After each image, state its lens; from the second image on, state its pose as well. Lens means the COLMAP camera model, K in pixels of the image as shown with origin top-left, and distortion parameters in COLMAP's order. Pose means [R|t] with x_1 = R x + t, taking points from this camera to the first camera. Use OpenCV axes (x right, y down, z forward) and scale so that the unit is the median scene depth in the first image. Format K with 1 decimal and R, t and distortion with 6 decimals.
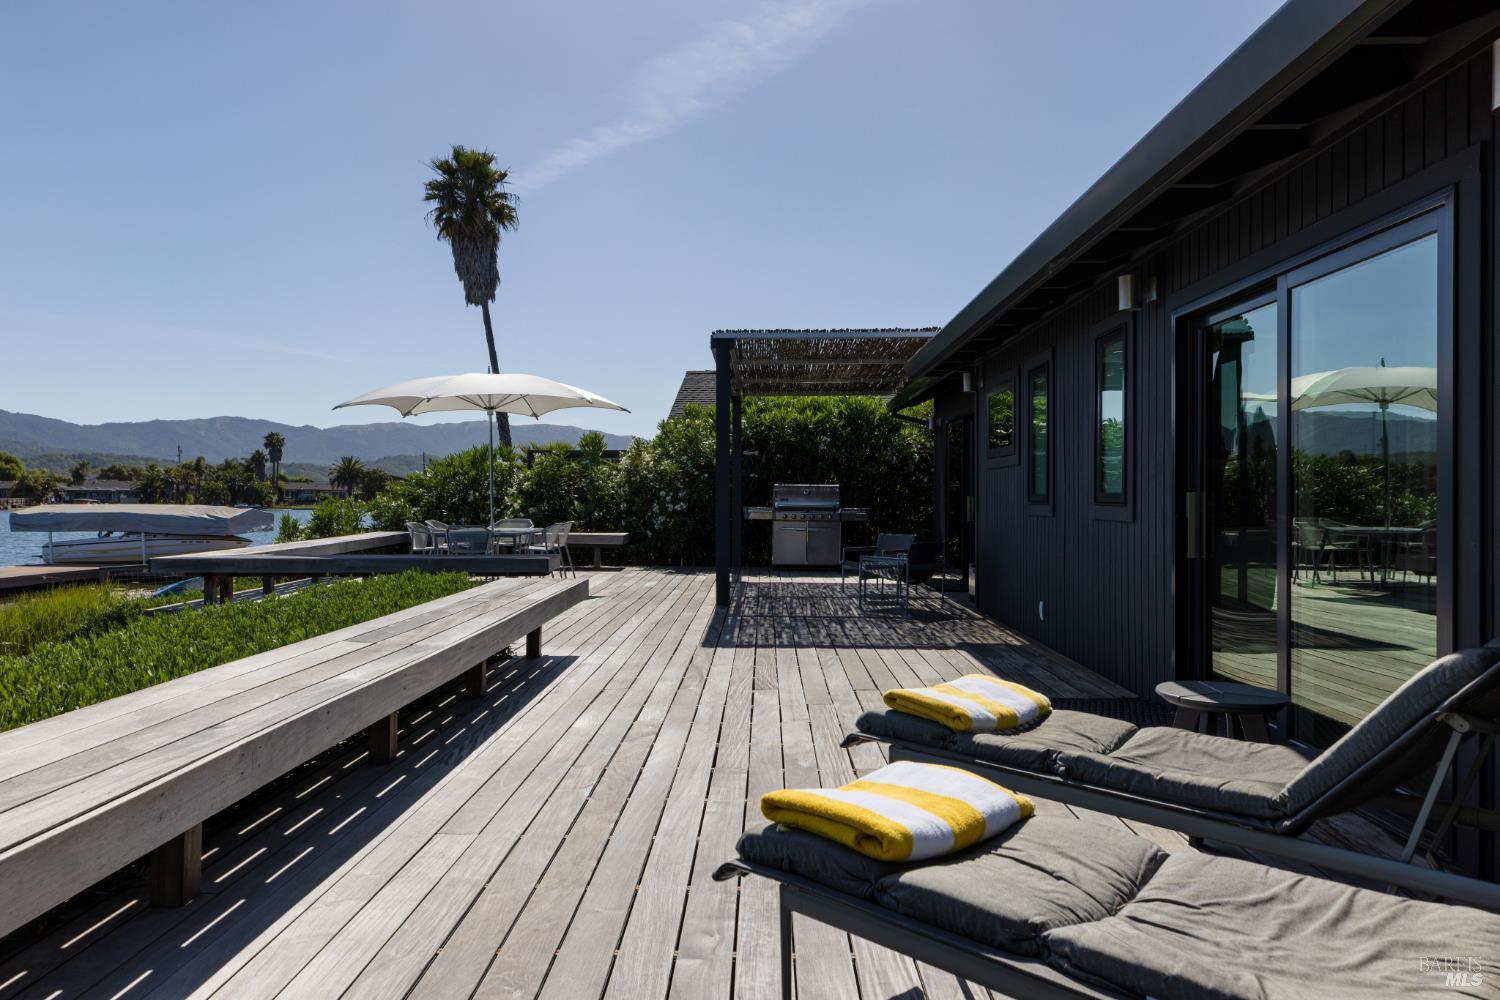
lens RADIAL K [[1055.6, 0, 754.1], [0, 1055.6, 504.9], [0, 0, 1]] dist [0.008315, -0.000229]
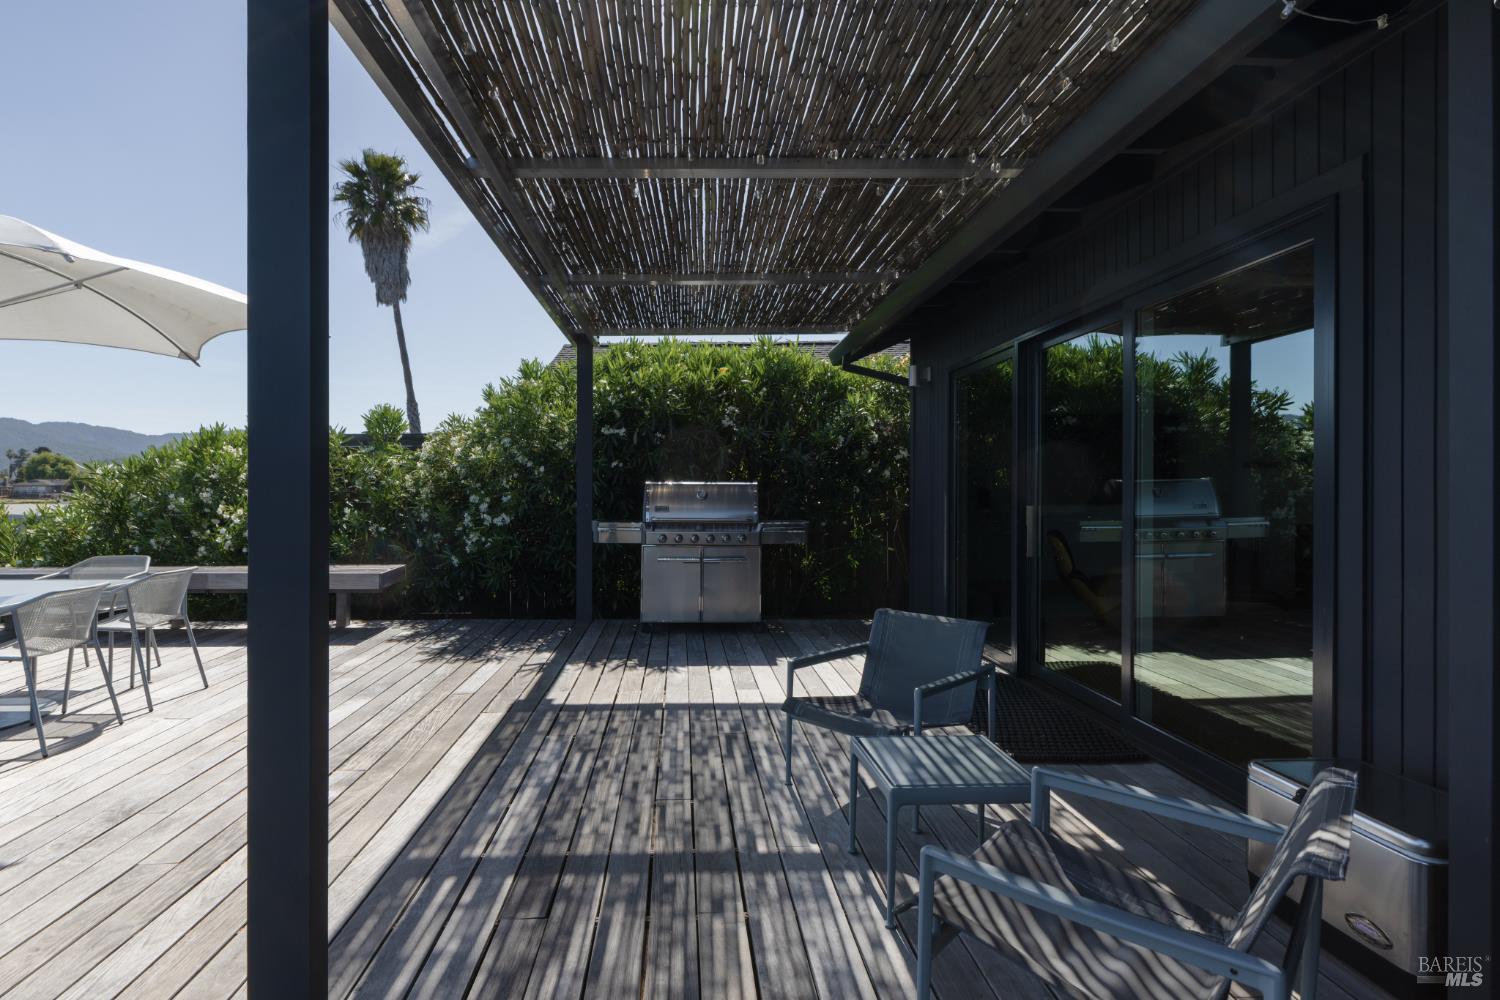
lens RADIAL K [[772.3, 0, 754.8], [0, 772.3, 495.2], [0, 0, 1]] dist [-0.000731, 0.000128]
pose [[0.994969, -0.007130, 0.099925, 0.033107], [0.006943, 0.999973, 0.002221, -0.011396], [-0.099938, -0.001517, 0.994993, 0.518988]]
